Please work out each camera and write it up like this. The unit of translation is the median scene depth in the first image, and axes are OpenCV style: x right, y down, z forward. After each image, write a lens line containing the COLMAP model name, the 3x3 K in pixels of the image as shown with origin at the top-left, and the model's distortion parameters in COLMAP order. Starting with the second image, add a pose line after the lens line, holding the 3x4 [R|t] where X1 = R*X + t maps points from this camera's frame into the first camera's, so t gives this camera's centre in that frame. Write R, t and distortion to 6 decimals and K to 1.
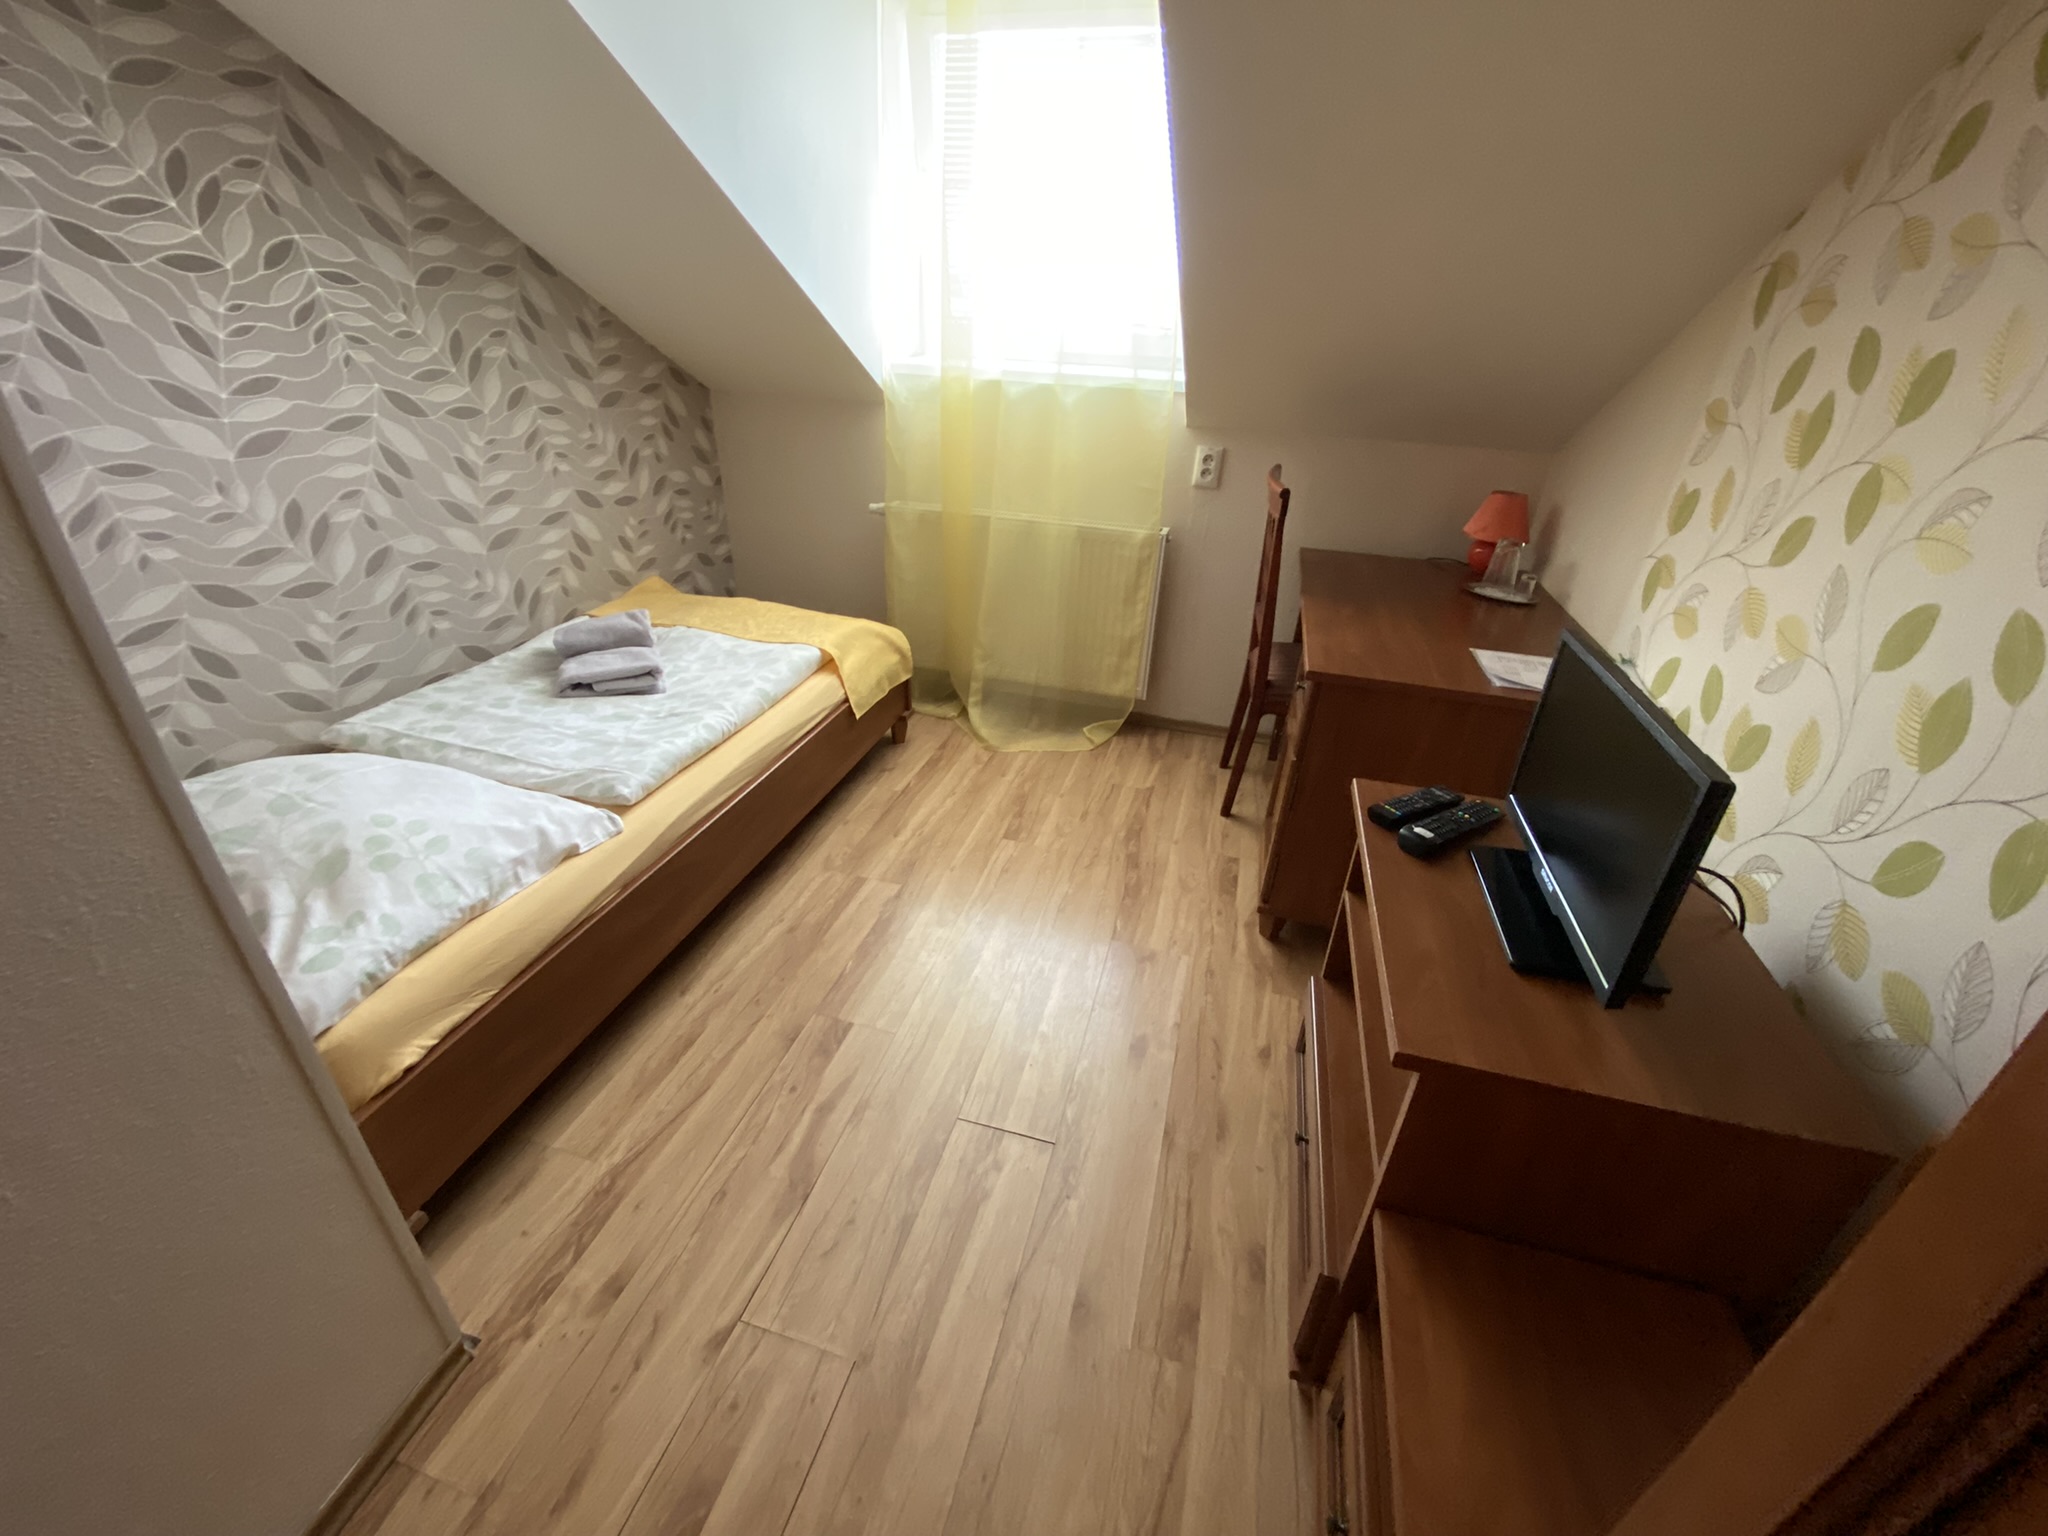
lens RADIAL K [[839.3, 0, 1024.6], [0, 839.3, 739.5], [0, 0, 1]] dist [0.050723, -0.040999]
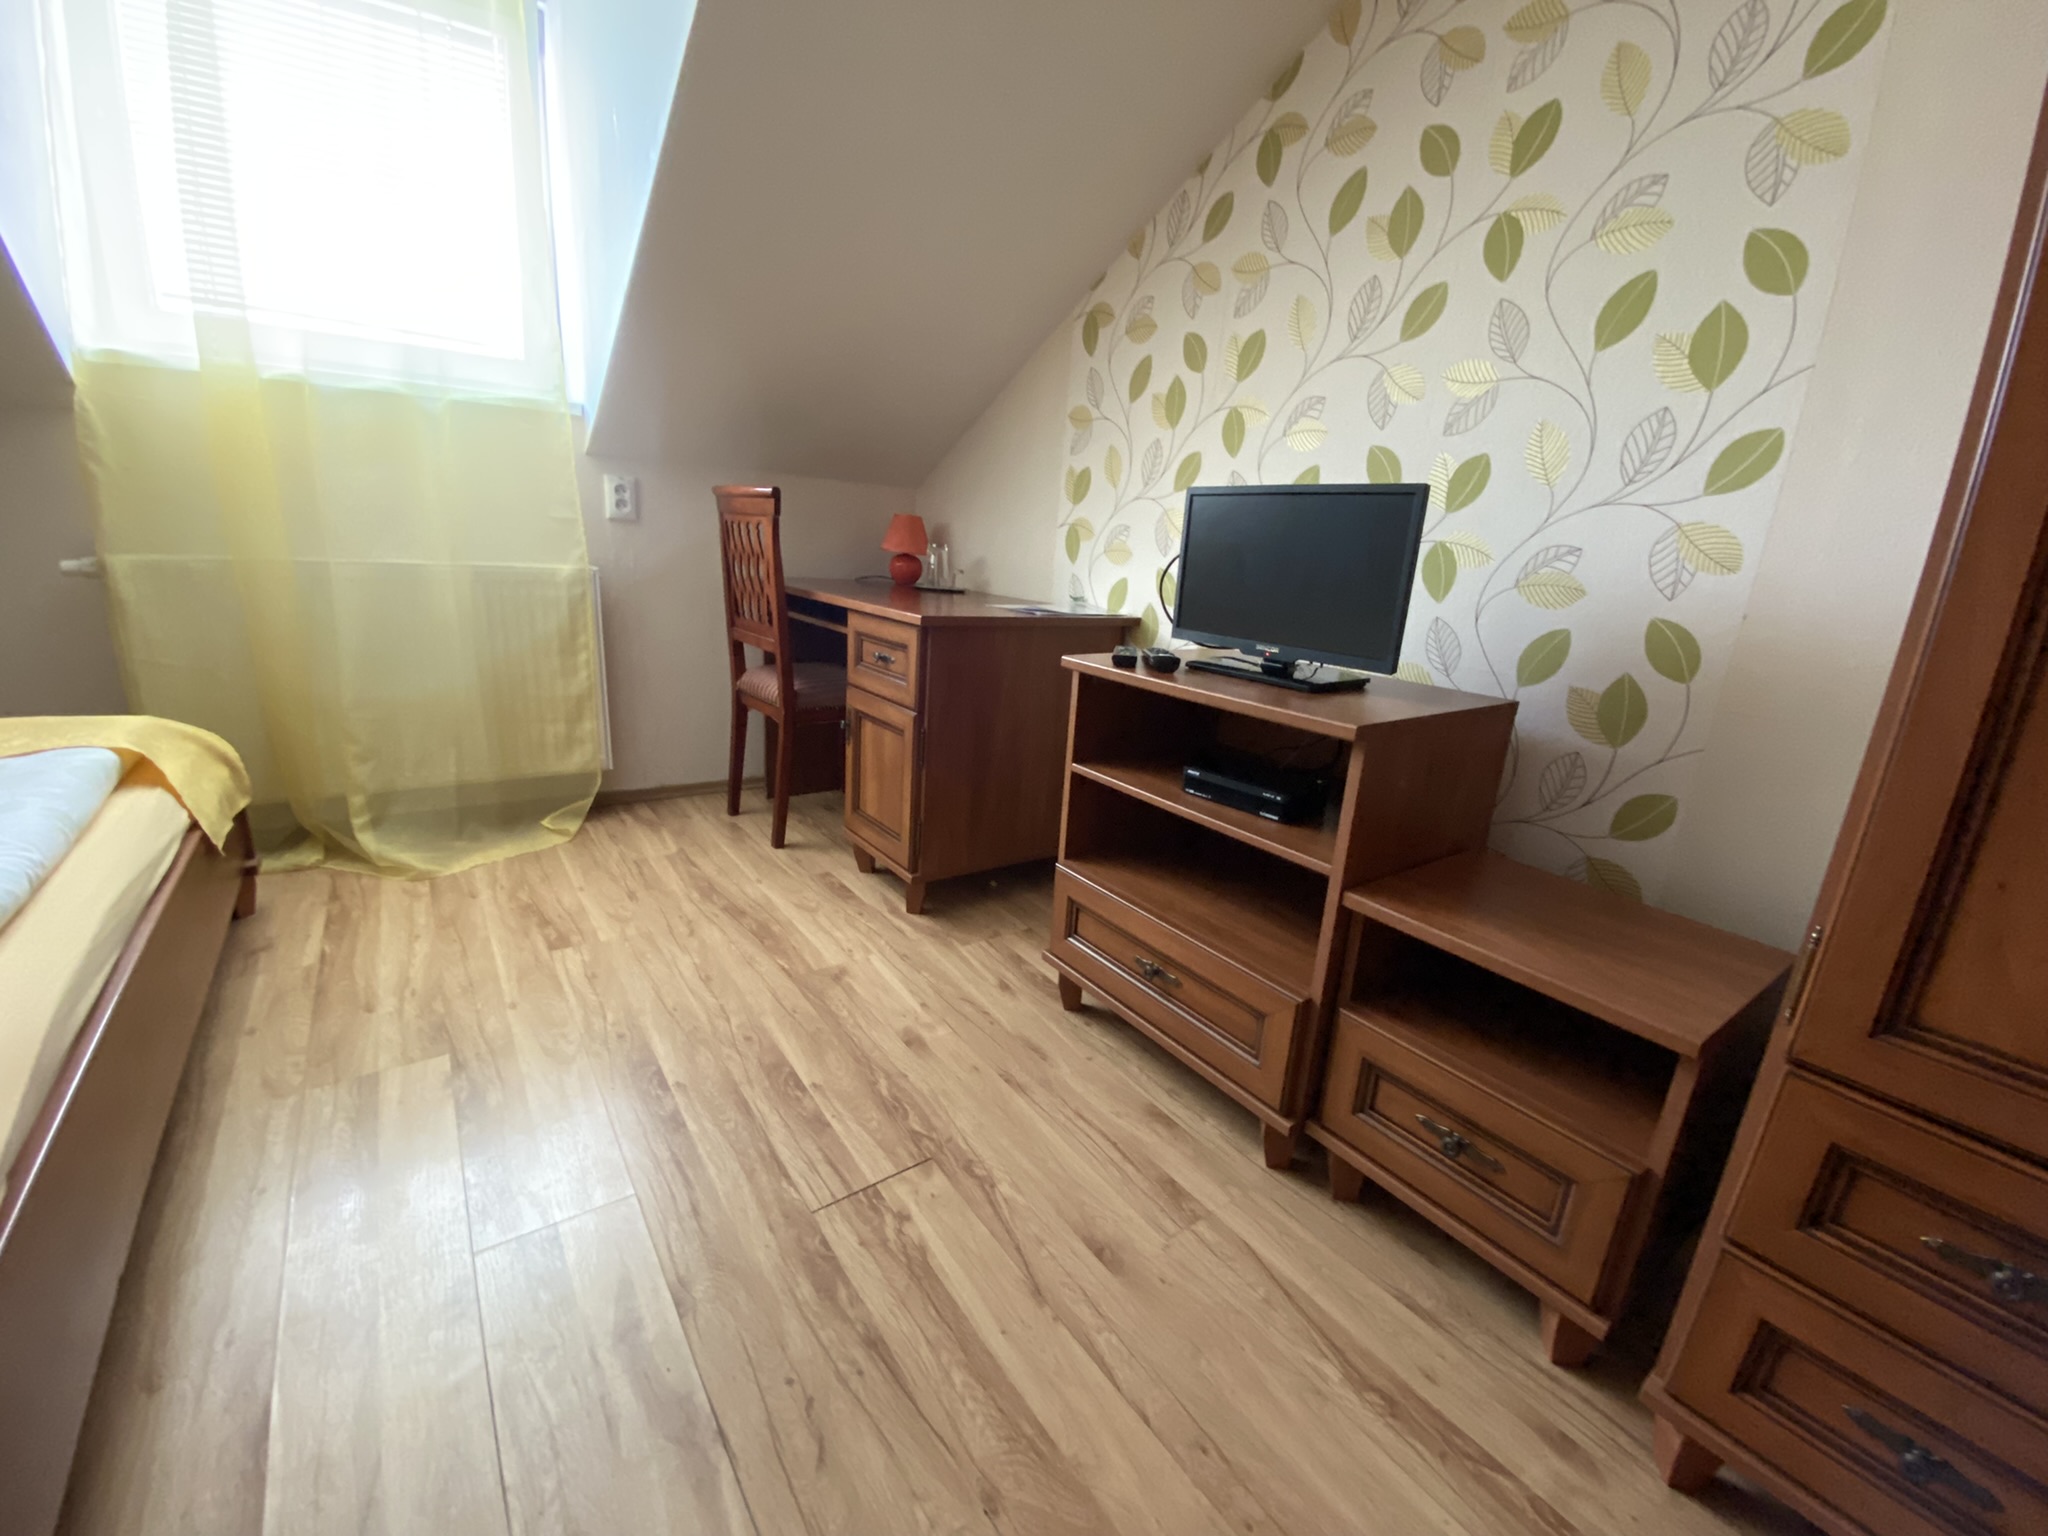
lens RADIAL K [[839.3, 0, 1024.6], [0, 839.3, 739.5], [0, 0, 1]] dist [0.050723, -0.040999]
pose [[0.621755, -0.187254, 0.760497, -0.268065], [0.318277, 0.947616, -0.026885, 0.087736], [-0.715626, 0.258765, 0.648784, 0.182660]]
